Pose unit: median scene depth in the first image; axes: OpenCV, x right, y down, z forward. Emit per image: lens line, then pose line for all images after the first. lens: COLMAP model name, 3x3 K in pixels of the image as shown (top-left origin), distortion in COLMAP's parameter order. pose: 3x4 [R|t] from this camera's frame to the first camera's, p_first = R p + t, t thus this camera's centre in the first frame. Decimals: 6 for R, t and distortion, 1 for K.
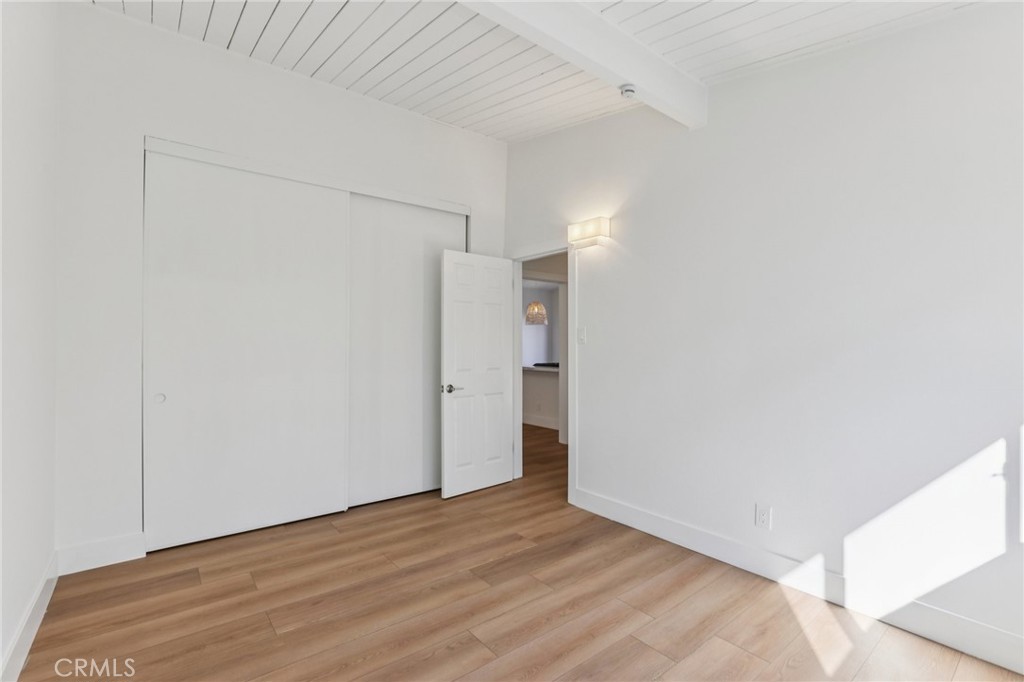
lens RADIAL K [[471.9, 0, 509.0], [0, 471.9, 340.8], [0, 0, 1]] dist [-0.015827, 0.014288]
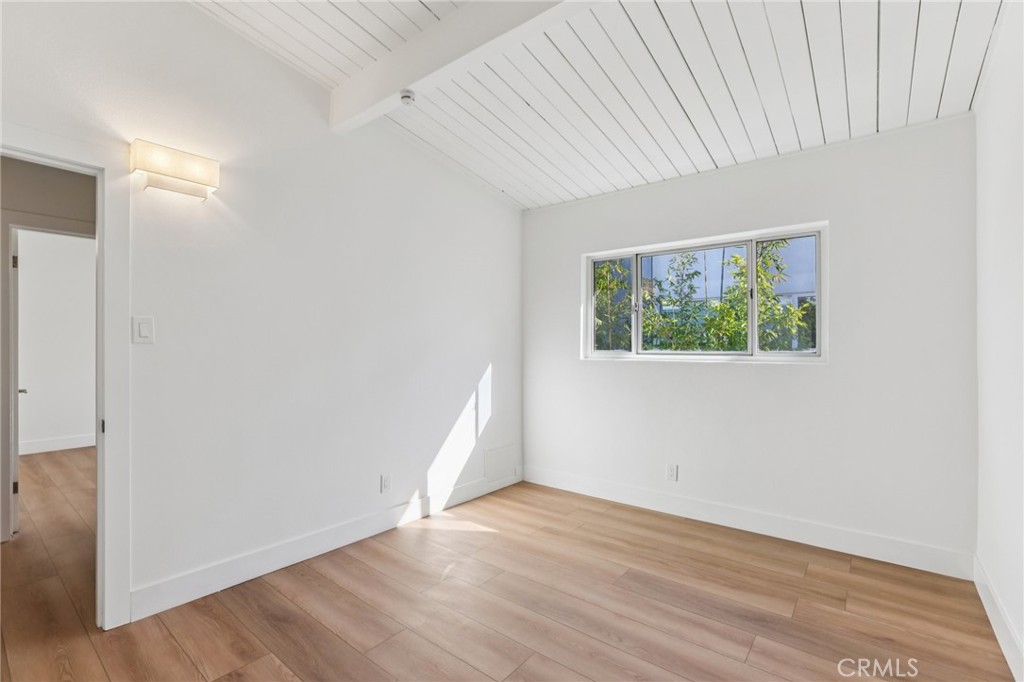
lens RADIAL K [[471.9, 0, 507.2], [0, 471.9, 341.8], [0, 0, 1]] dist [-0.015827, 0.014288]
pose [[-0.223450, 0.001879, 0.974714, -0.704430], [-0.016109, 0.999854, -0.005621, -0.002415], [-0.974582, -0.016958, -0.223387, 0.900541]]
